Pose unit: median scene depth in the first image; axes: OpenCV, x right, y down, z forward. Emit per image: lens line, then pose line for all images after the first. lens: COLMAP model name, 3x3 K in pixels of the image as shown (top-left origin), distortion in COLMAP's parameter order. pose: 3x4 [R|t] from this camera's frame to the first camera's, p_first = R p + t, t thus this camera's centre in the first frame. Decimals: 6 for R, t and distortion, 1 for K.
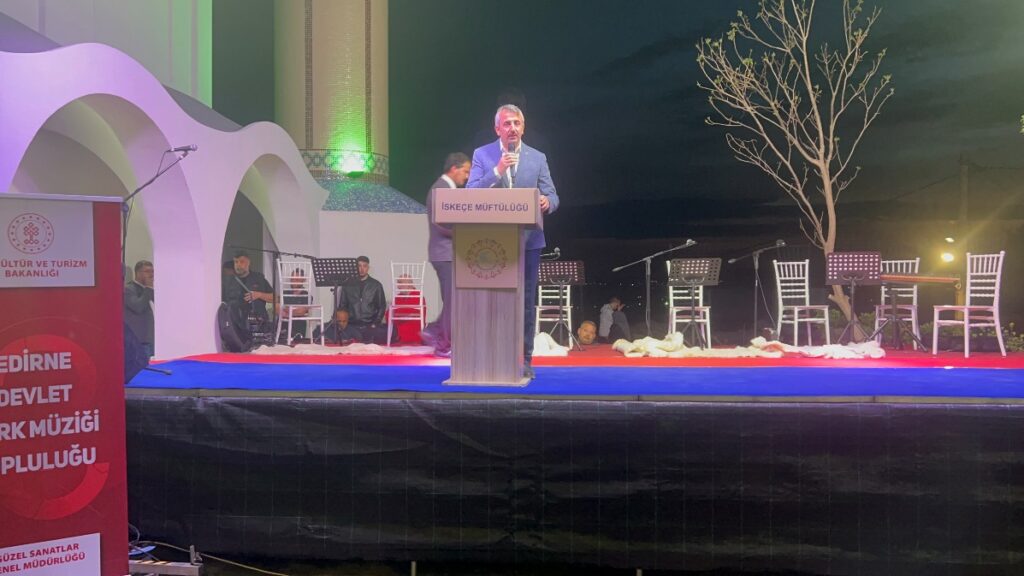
lens RADIAL K [[889.4, 0, 517.0], [0, 889.4, 292.5], [0, 0, 1]] dist [0.041927, -0.011025]
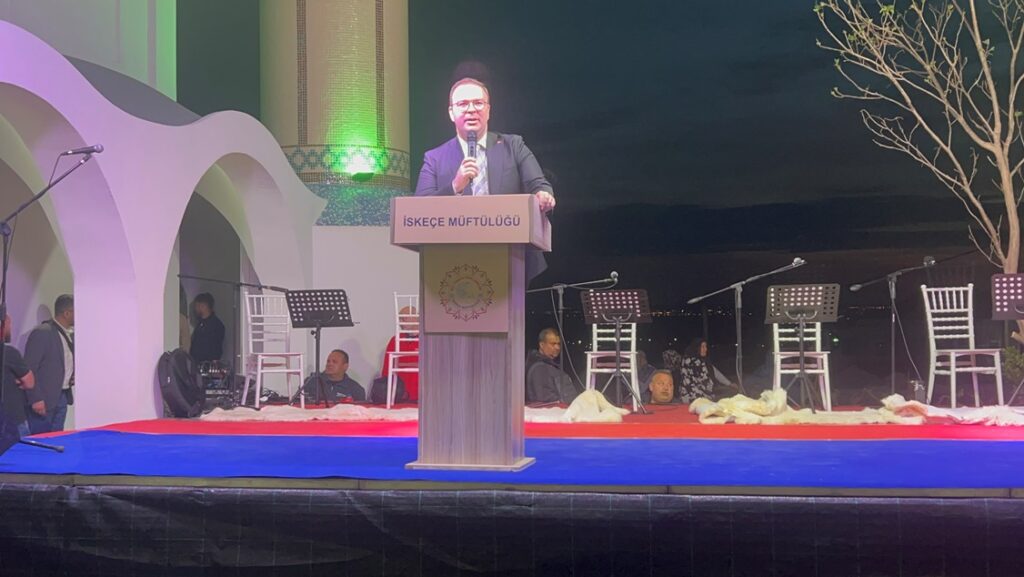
lens RADIAL K [[1183.3, 0, 516.4], [0, 1183.3, 284.4], [0, 0, 1]] dist [0.023658, 0.000000]
pose [[0.995521, -0.012934, -0.093648, 0.058862], [0.009489, 0.999265, -0.037128, -0.005151], [0.094060, 0.036073, 0.994913, 0.031115]]
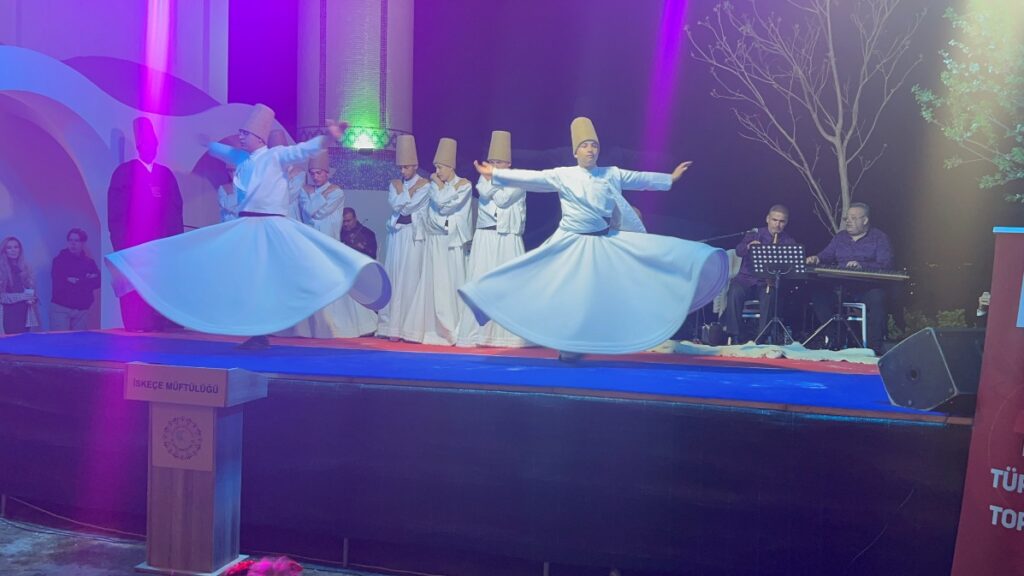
lens RADIAL K [[1030.5, 0, 511.2], [0, 1030.5, 287.6], [0, 0, 1]] dist [0.025386, 0.000000]
pose [[0.974796, 0.028293, -0.221298, 0.330499], [-0.025126, 0.999538, 0.017117, -0.010524], [0.221680, -0.011125, 0.975056, -0.092407]]
